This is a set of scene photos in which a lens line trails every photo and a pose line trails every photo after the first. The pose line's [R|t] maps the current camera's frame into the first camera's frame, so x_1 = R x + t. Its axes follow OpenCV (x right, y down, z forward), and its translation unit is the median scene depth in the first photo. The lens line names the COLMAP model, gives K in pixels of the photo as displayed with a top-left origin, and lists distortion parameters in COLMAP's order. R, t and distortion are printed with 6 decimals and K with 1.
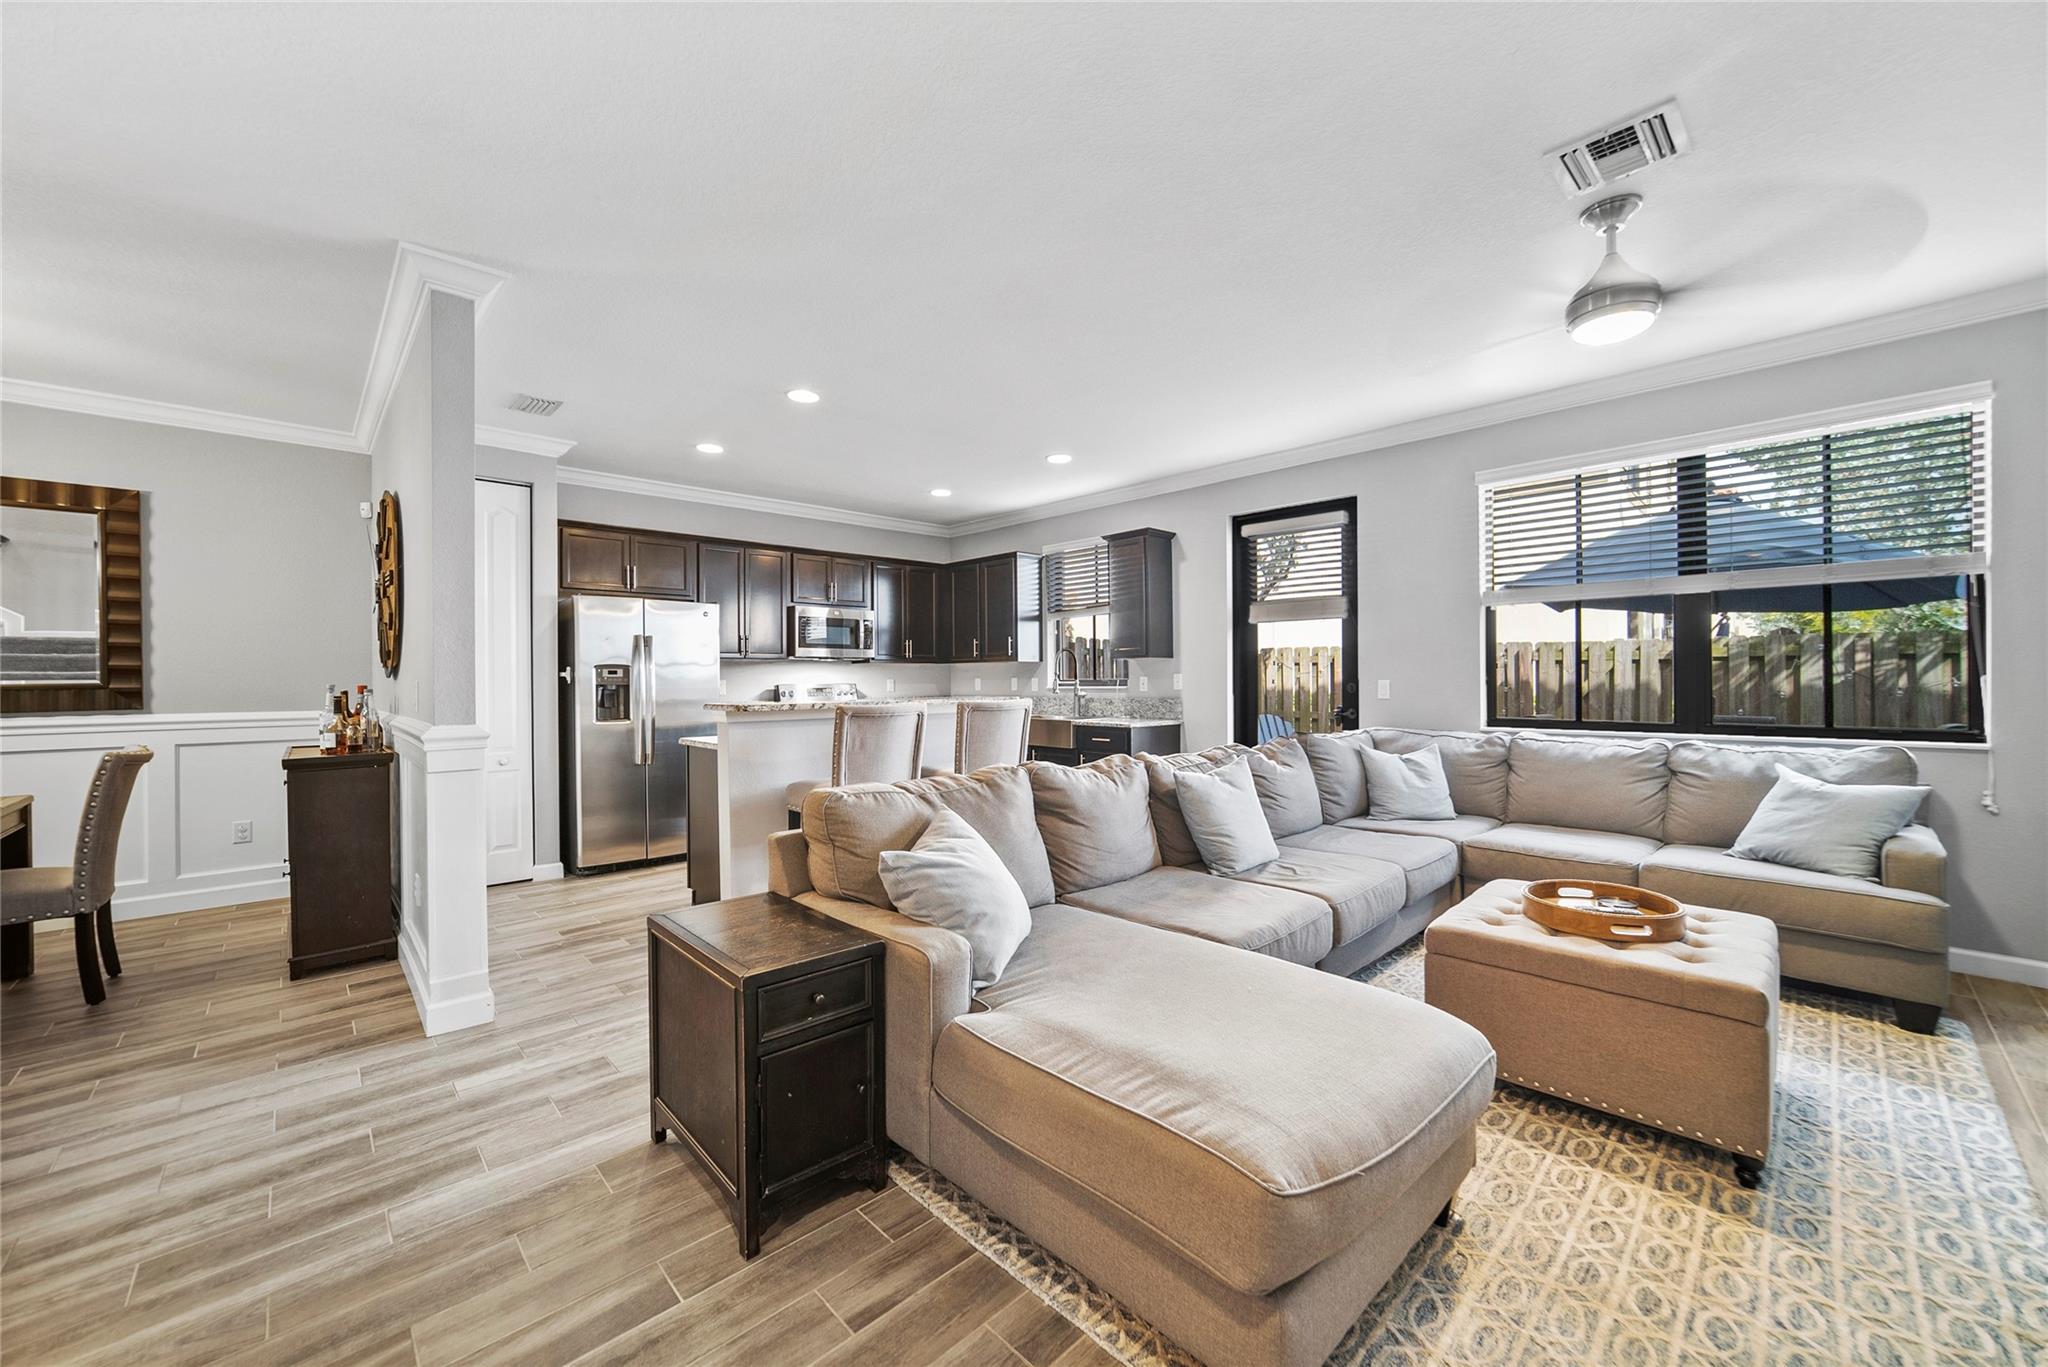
lens RADIAL K [[783.5, 0, 1012.3], [0, 783.5, 676.0], [0, 0, 1]] dist [-0.023329, 0.007784]
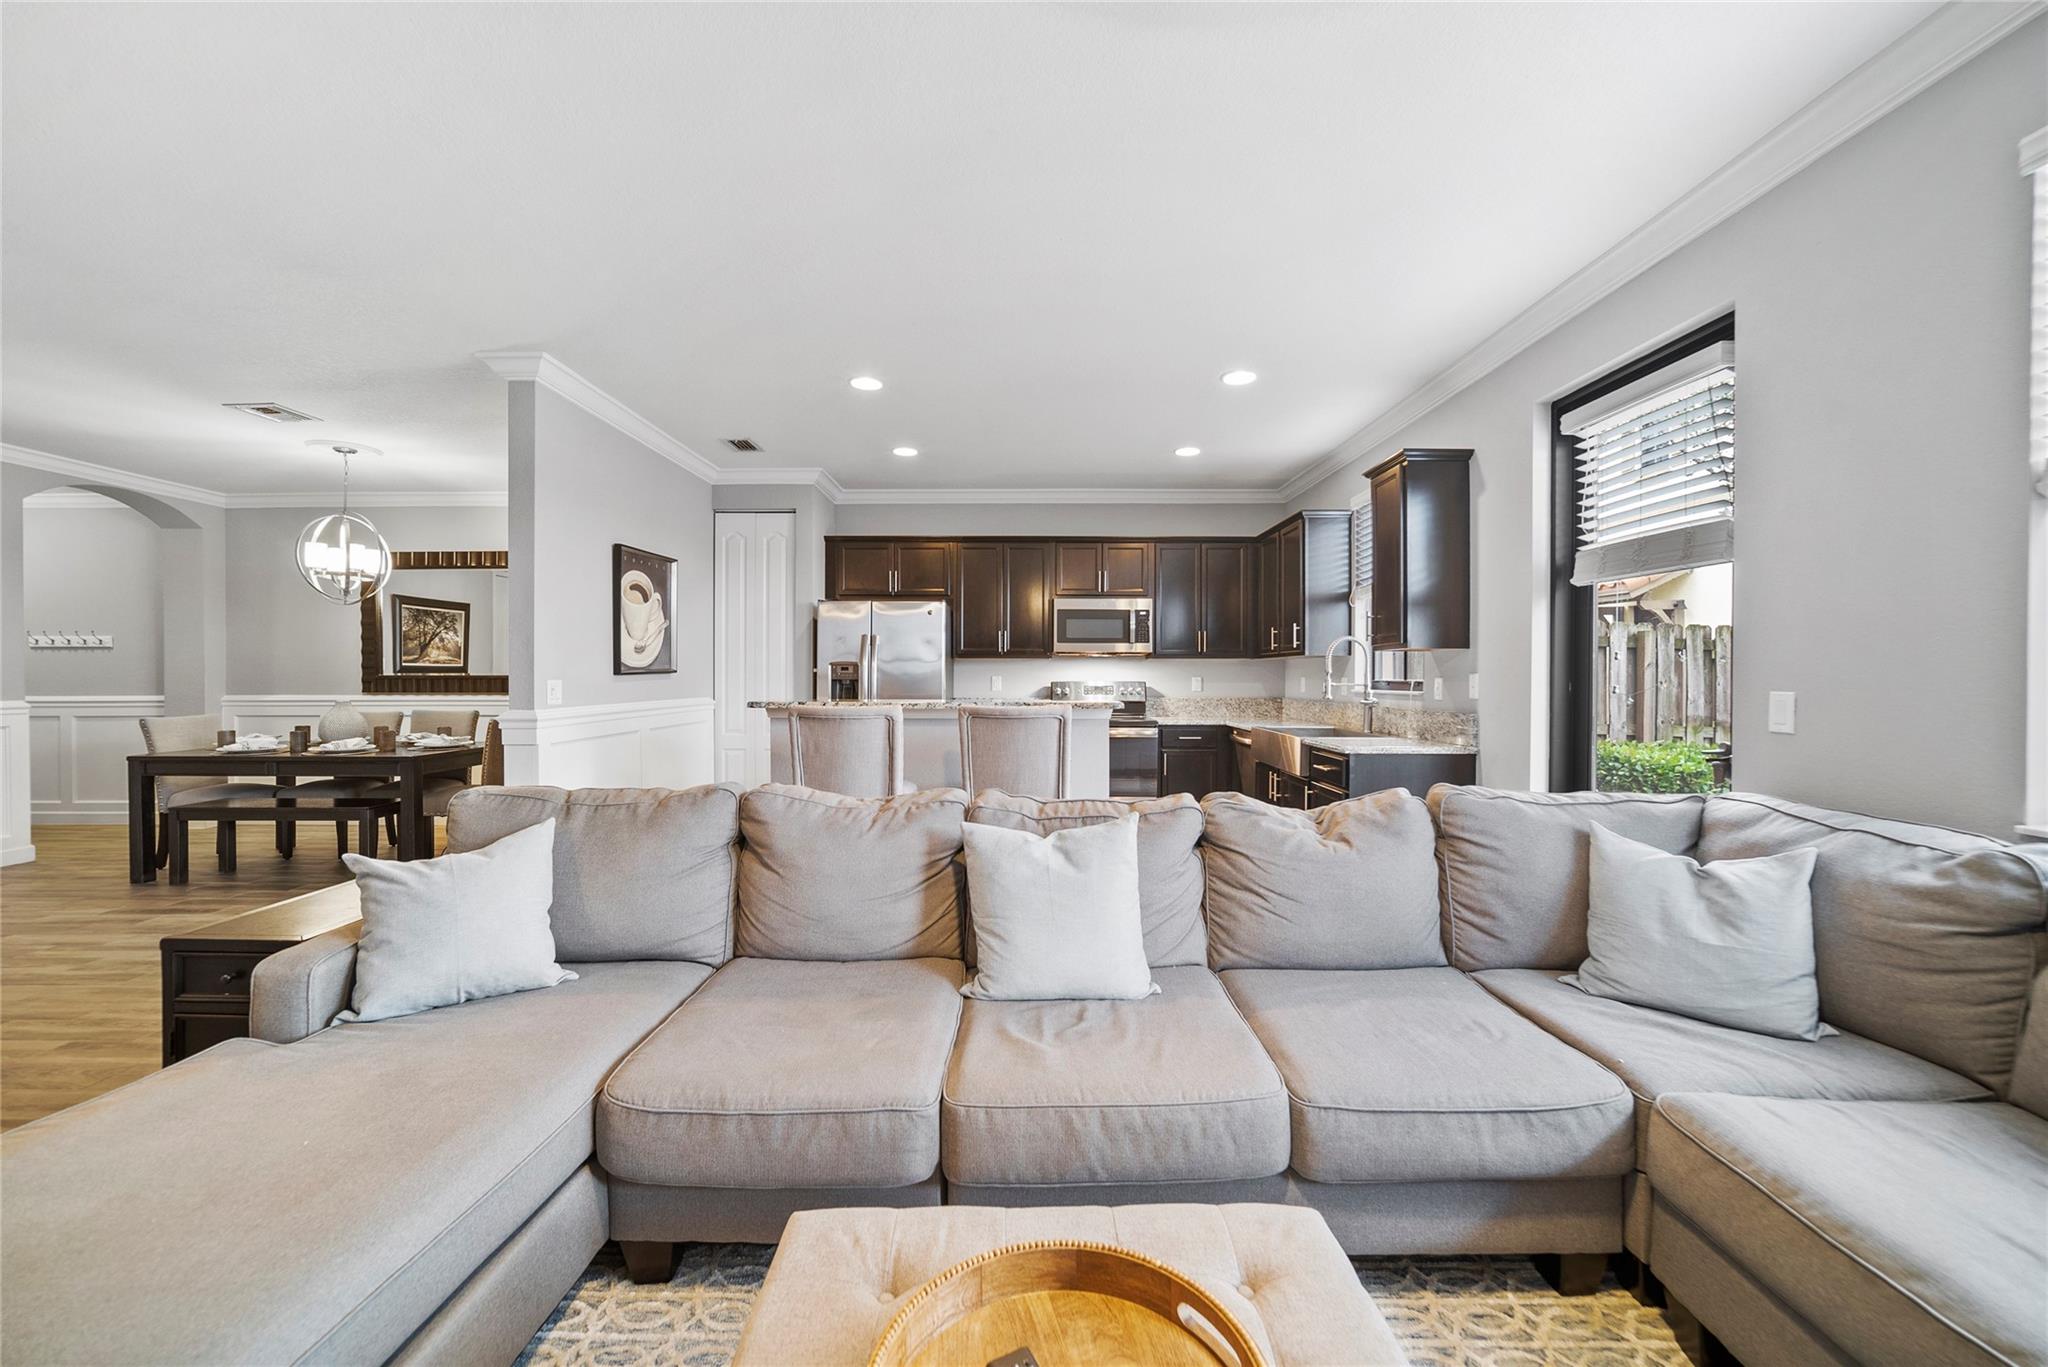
lens RADIAL K [[783.5, 0, 1015.9], [0, 783.5, 682.2], [0, 0, 1]] dist [-0.023329, 0.007784]
pose [[0.720280, 0.016044, -0.693497, 0.442711], [-0.004865, 0.999825, 0.018077, -0.006366], [0.693666, -0.009647, 0.720232, 0.345076]]
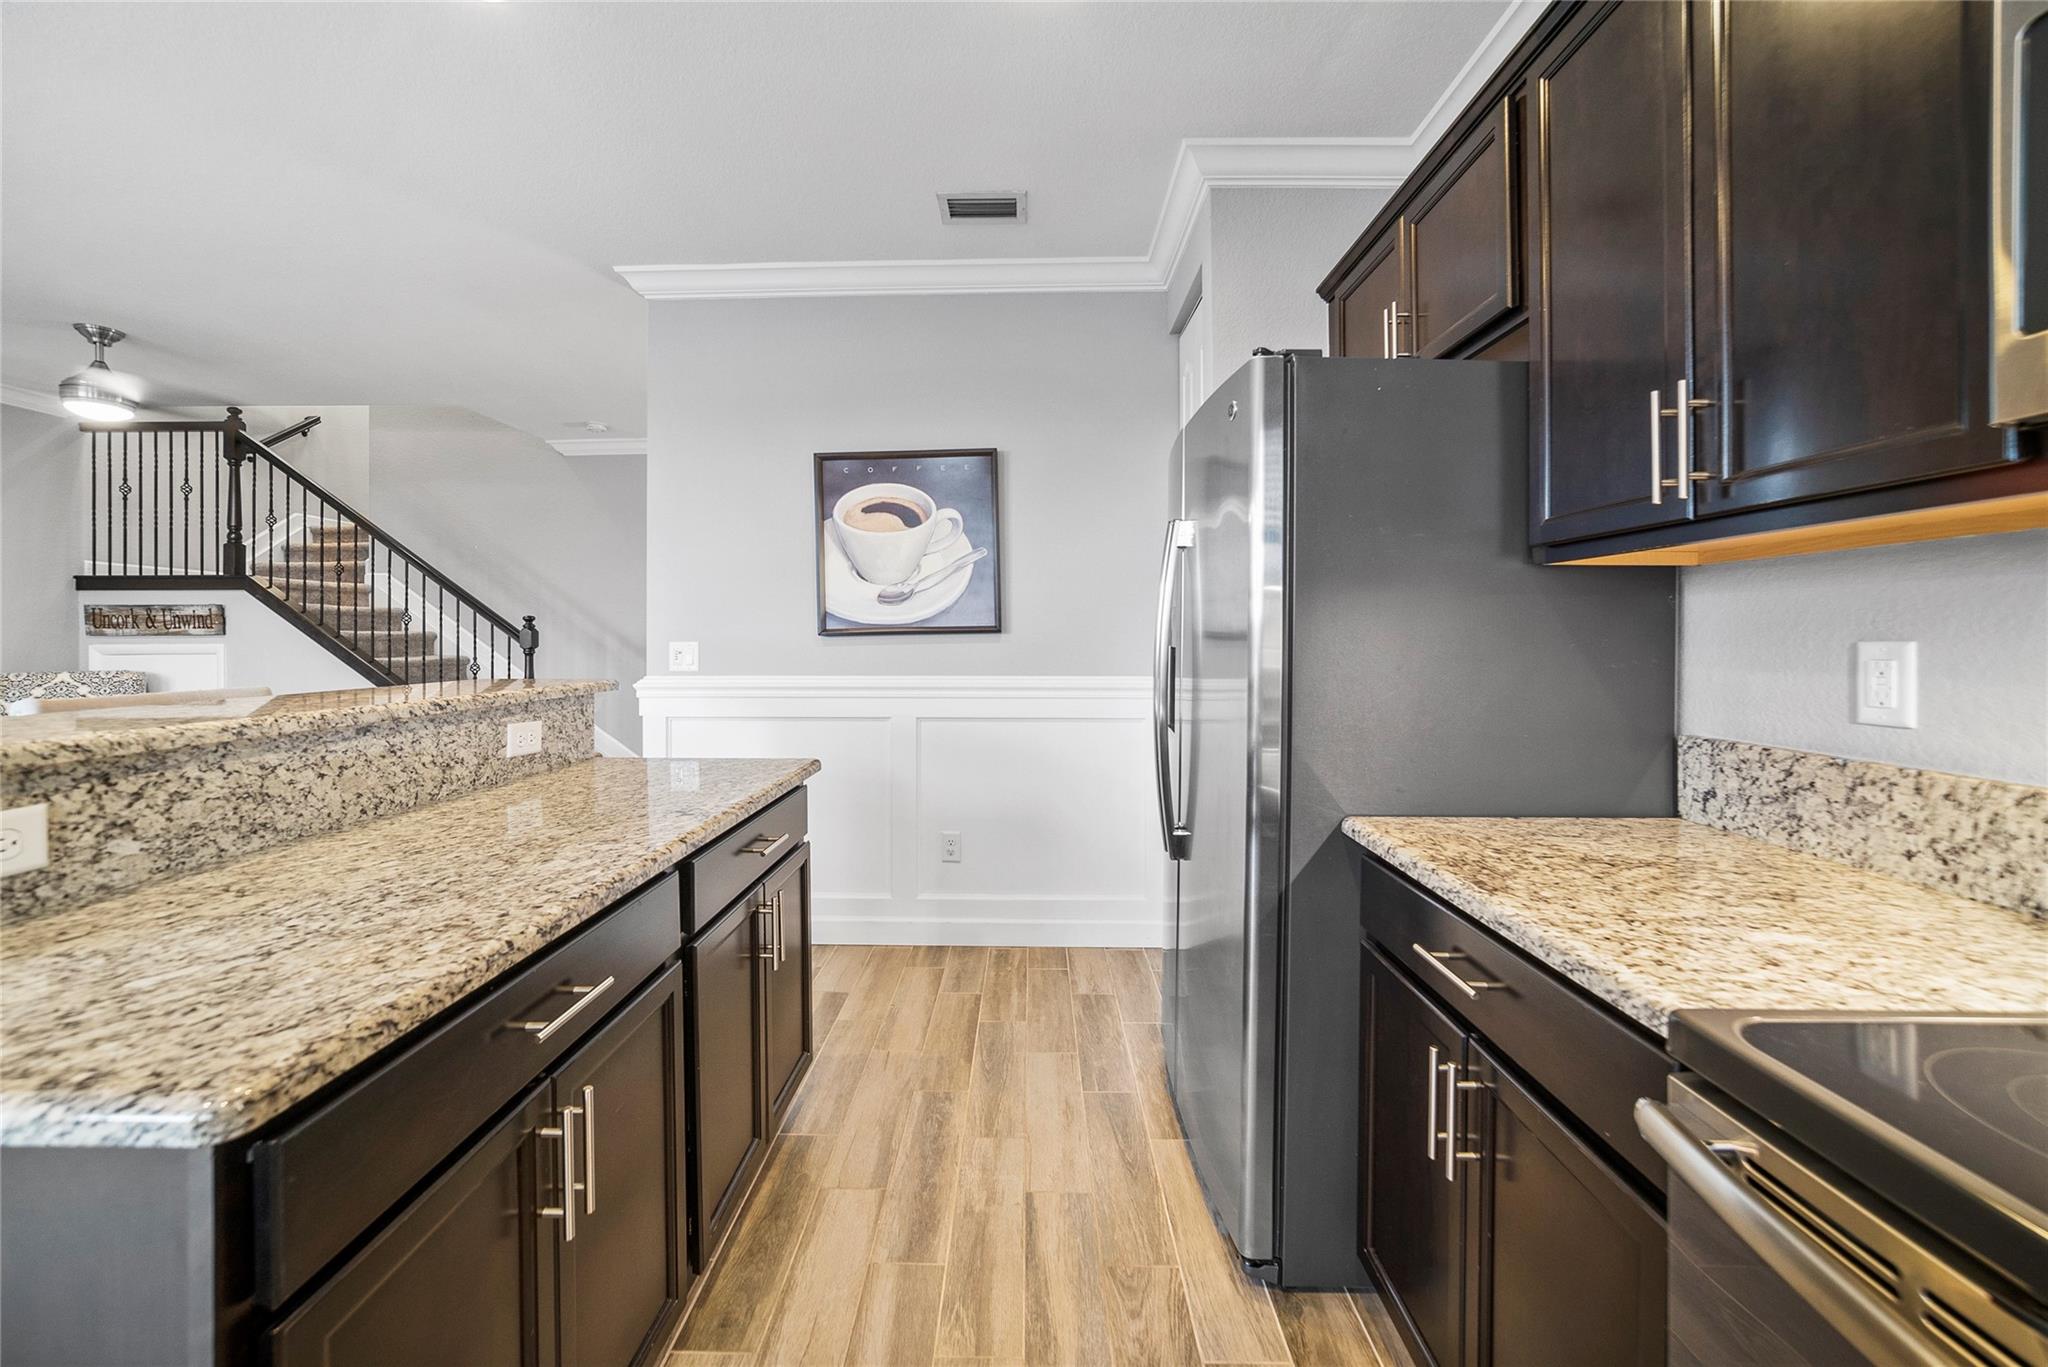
lens RADIAL K [[783.5, 0, 1025.6], [0, 783.5, 645.9], [0, 0, 1]] dist [-0.023329, 0.007784]
pose [[-0.689911, 0.017478, -0.723683, -0.139731], [0.008095, 0.999832, 0.016431, 0.003052], [0.723849, 0.005477, -0.689937, 1.218921]]
